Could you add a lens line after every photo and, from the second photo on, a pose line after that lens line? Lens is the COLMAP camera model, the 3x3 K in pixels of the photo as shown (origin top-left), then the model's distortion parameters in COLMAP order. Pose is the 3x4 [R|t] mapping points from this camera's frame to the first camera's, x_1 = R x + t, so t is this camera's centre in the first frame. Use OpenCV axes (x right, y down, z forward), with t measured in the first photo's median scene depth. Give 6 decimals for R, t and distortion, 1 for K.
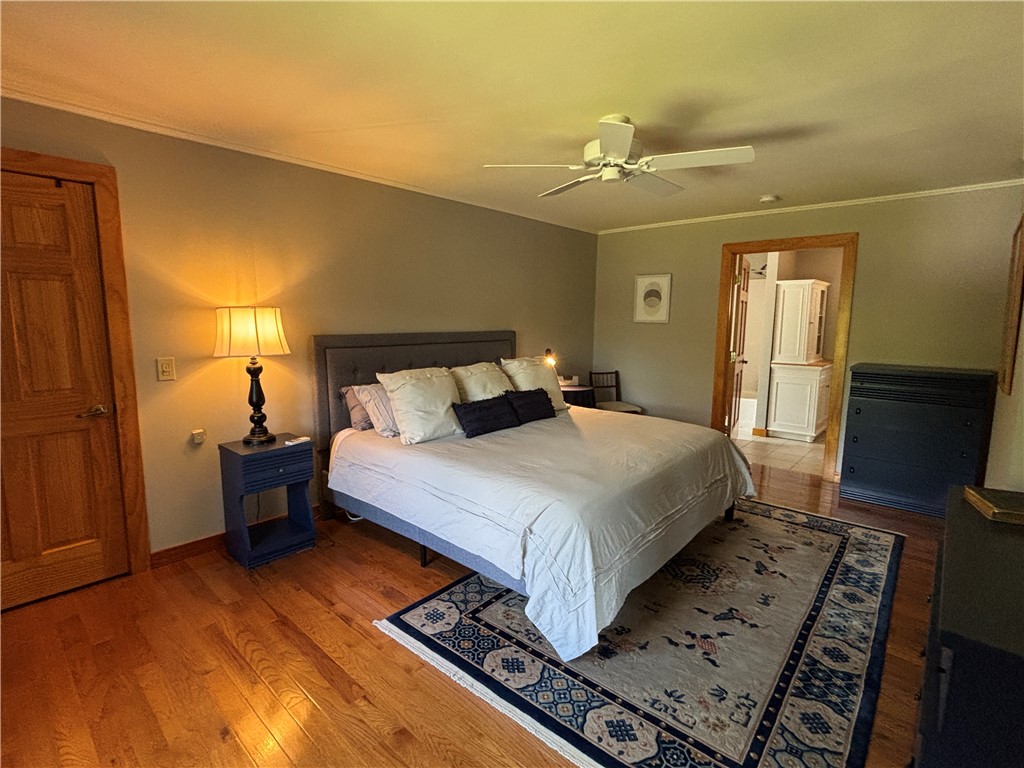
lens RADIAL K [[493.1, 0, 513.4], [0, 493.1, 383.1], [0, 0, 1]] dist [-0.012050, 0.000084]
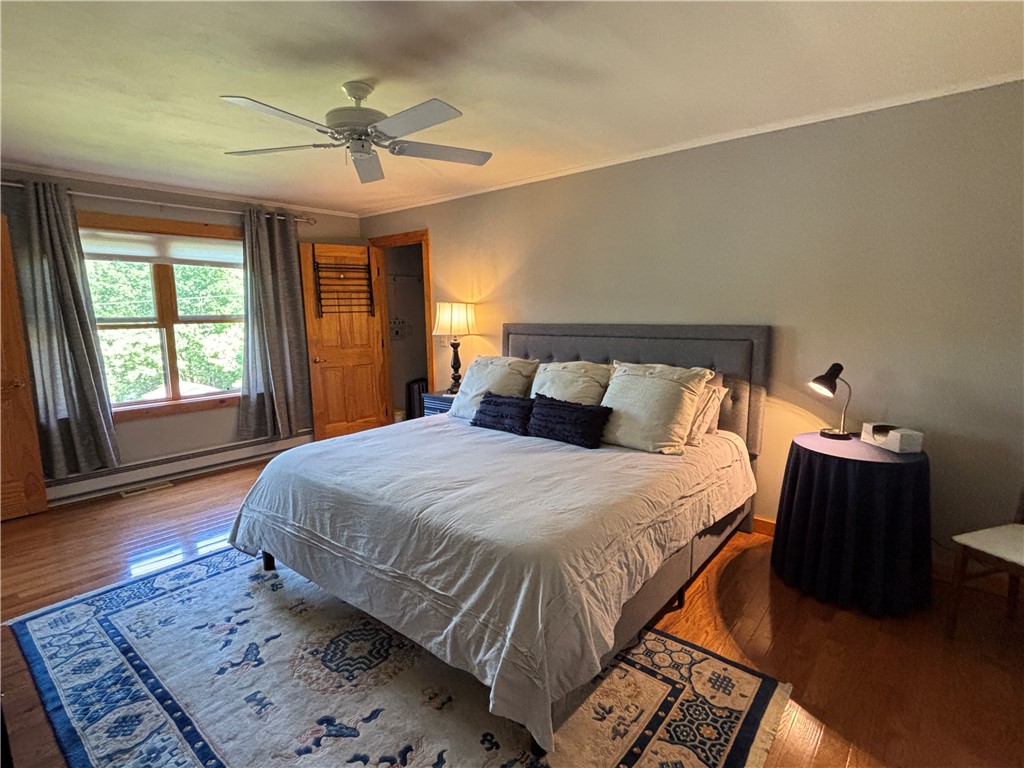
lens RADIAL K [[508.7, 0, 514.4], [0, 508.7, 386.0], [0, 0, 1]] dist [-0.003856, -0.000647]
pose [[0.037744, 0.144942, -0.988720, 1.415299], [-0.116371, 0.983331, 0.139710, -0.191485], [0.992488, 0.109785, 0.053982, 1.514337]]
